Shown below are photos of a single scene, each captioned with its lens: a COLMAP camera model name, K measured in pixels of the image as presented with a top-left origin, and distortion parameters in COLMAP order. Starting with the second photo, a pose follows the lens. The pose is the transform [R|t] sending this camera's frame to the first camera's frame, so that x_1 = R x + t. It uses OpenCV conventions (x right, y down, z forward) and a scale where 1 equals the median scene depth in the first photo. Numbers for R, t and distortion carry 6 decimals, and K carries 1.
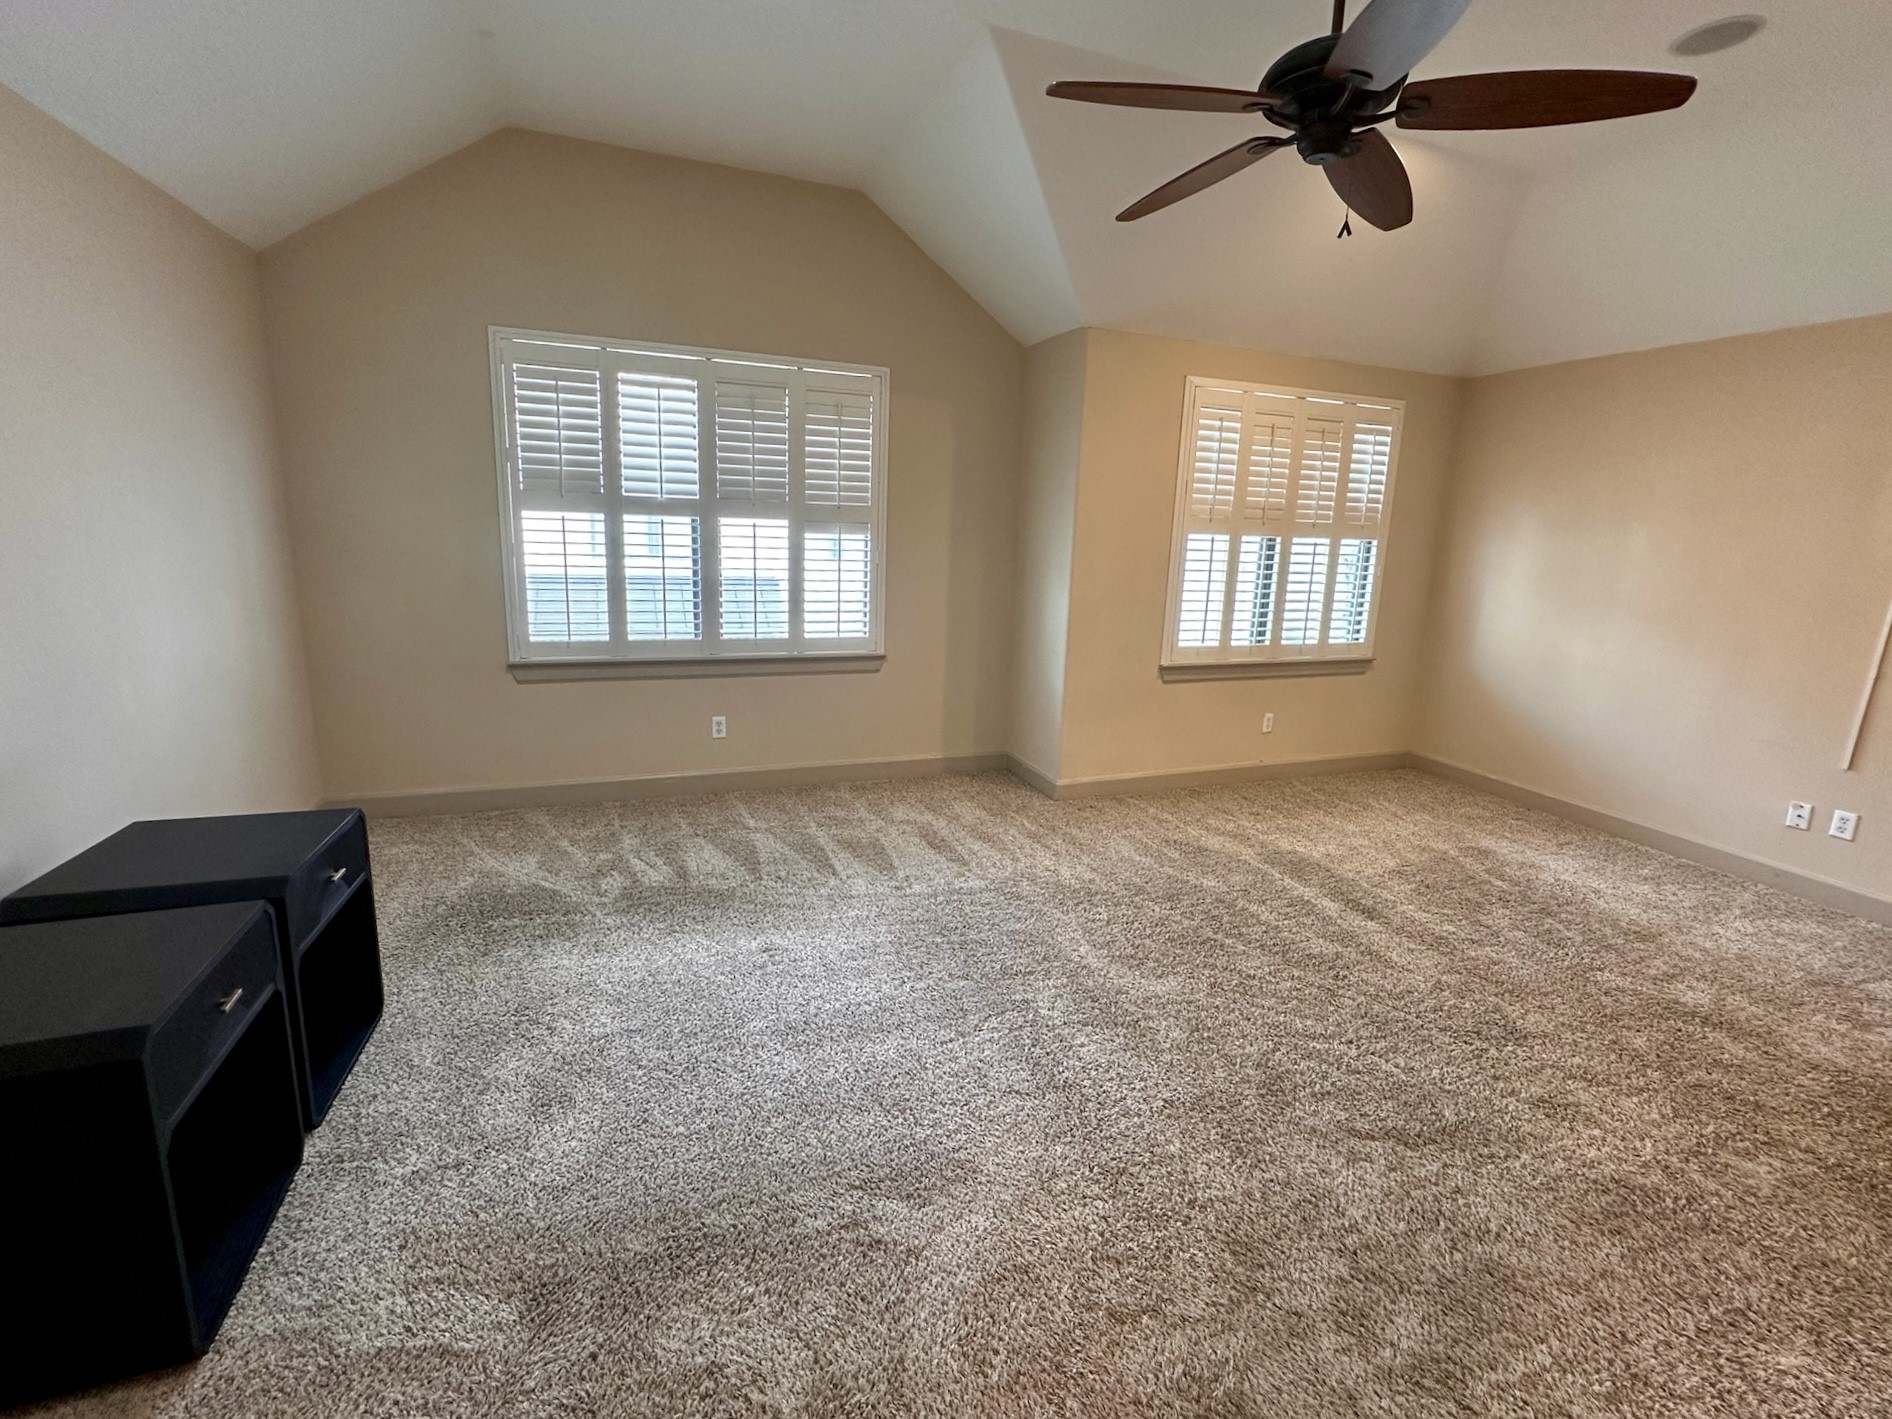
lens RADIAL K [[809.4, 0, 942.3], [0, 809.4, 685.2], [0, 0, 1]] dist [-0.002549, 0.000180]
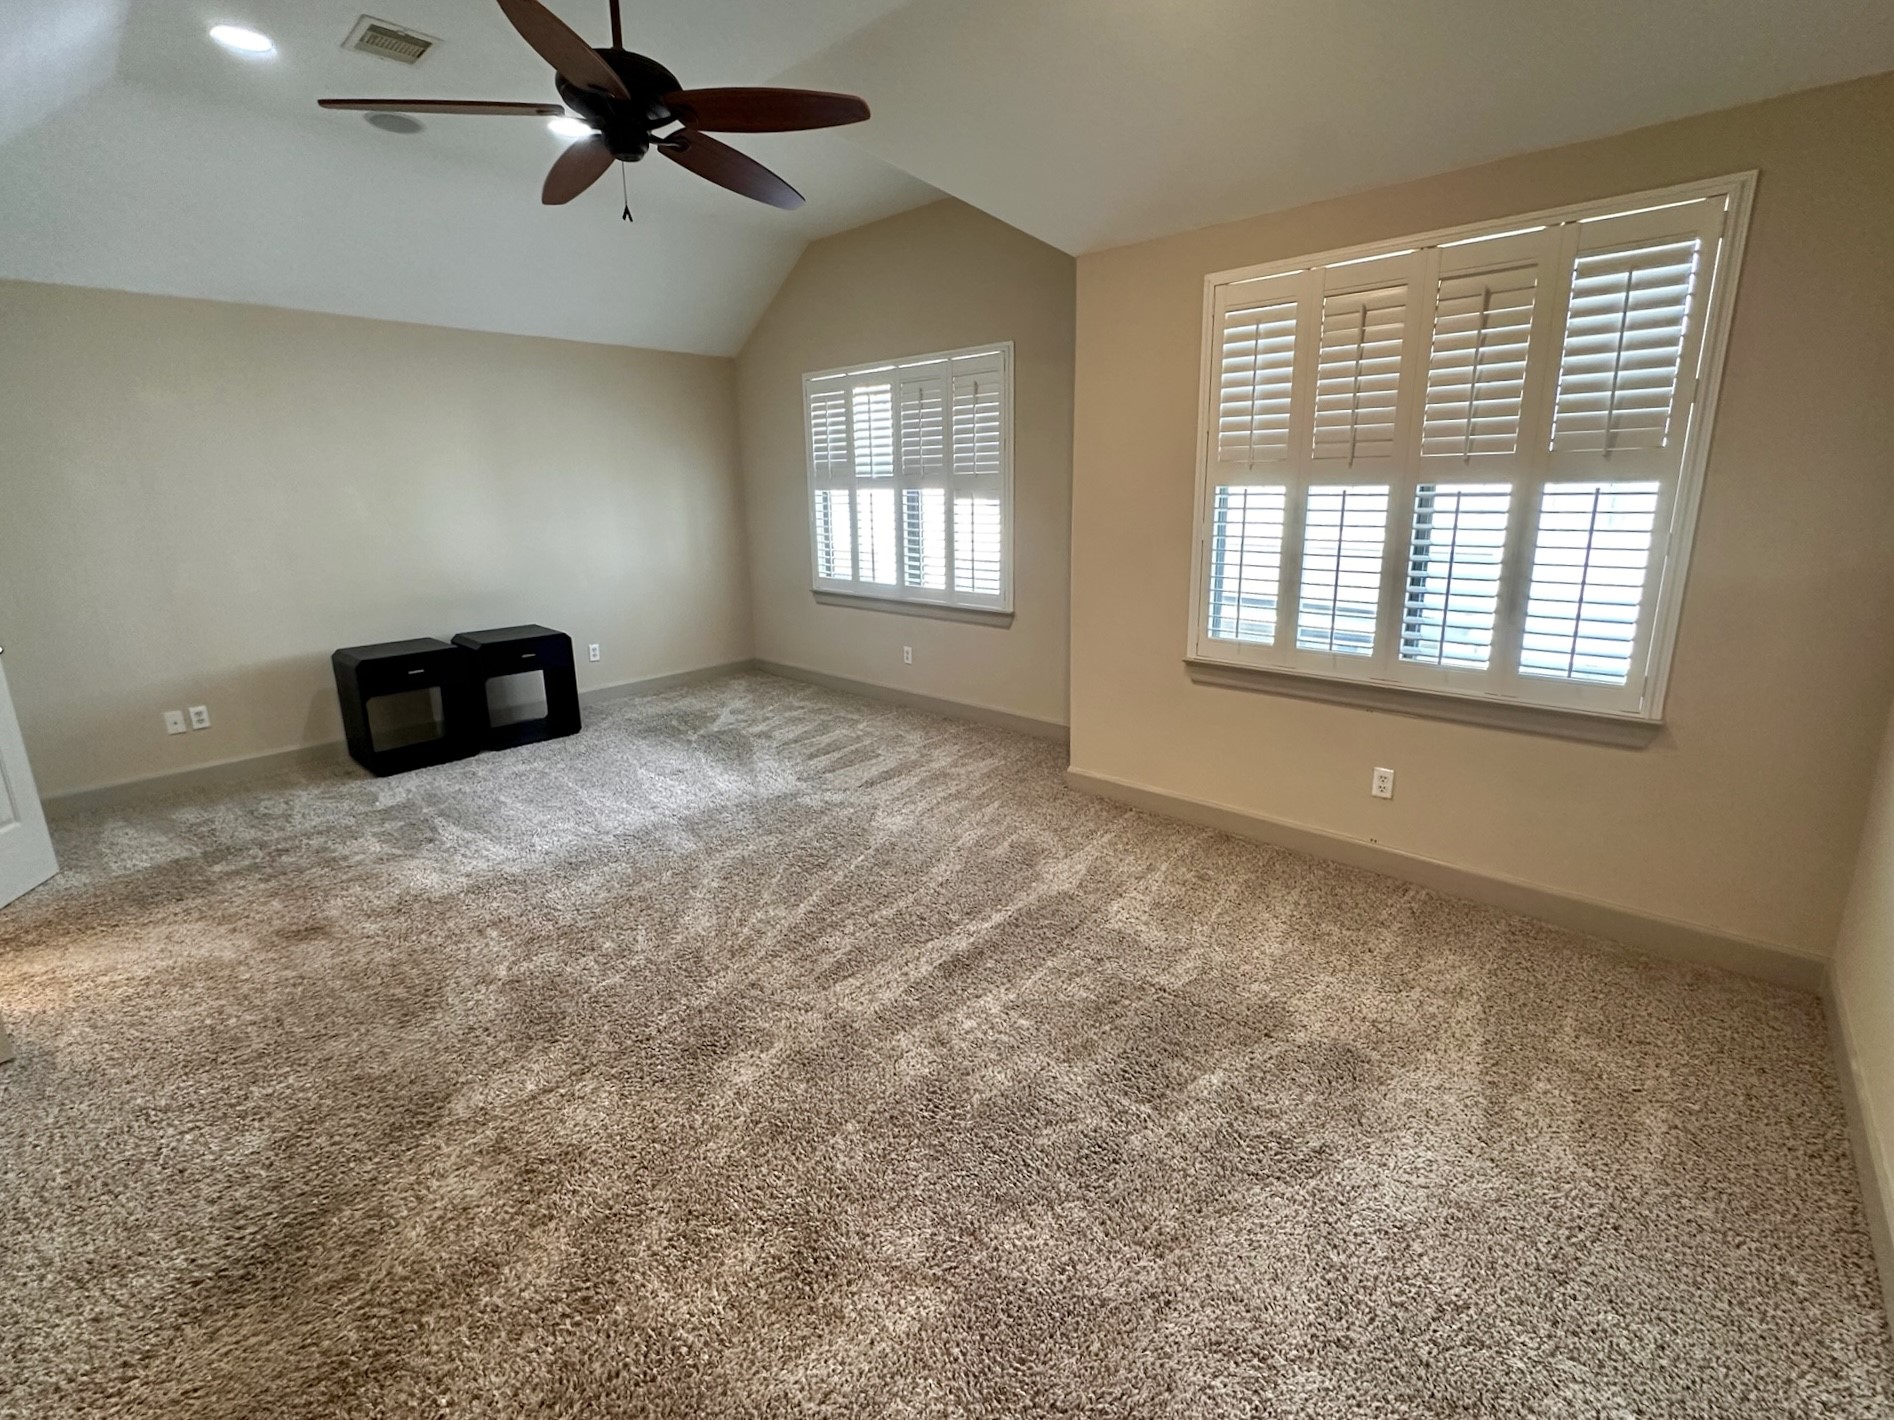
lens RADIAL K [[819.1, 0, 953.9], [0, 819.1, 670.8], [0, 0, 1]] dist [-0.000634, 0.000087]
pose [[0.466161, 0.153569, -0.871270, 0.911153], [-0.150176, 0.984263, 0.093135, -0.056240], [0.871861, 0.087428, 0.481887, 0.460599]]
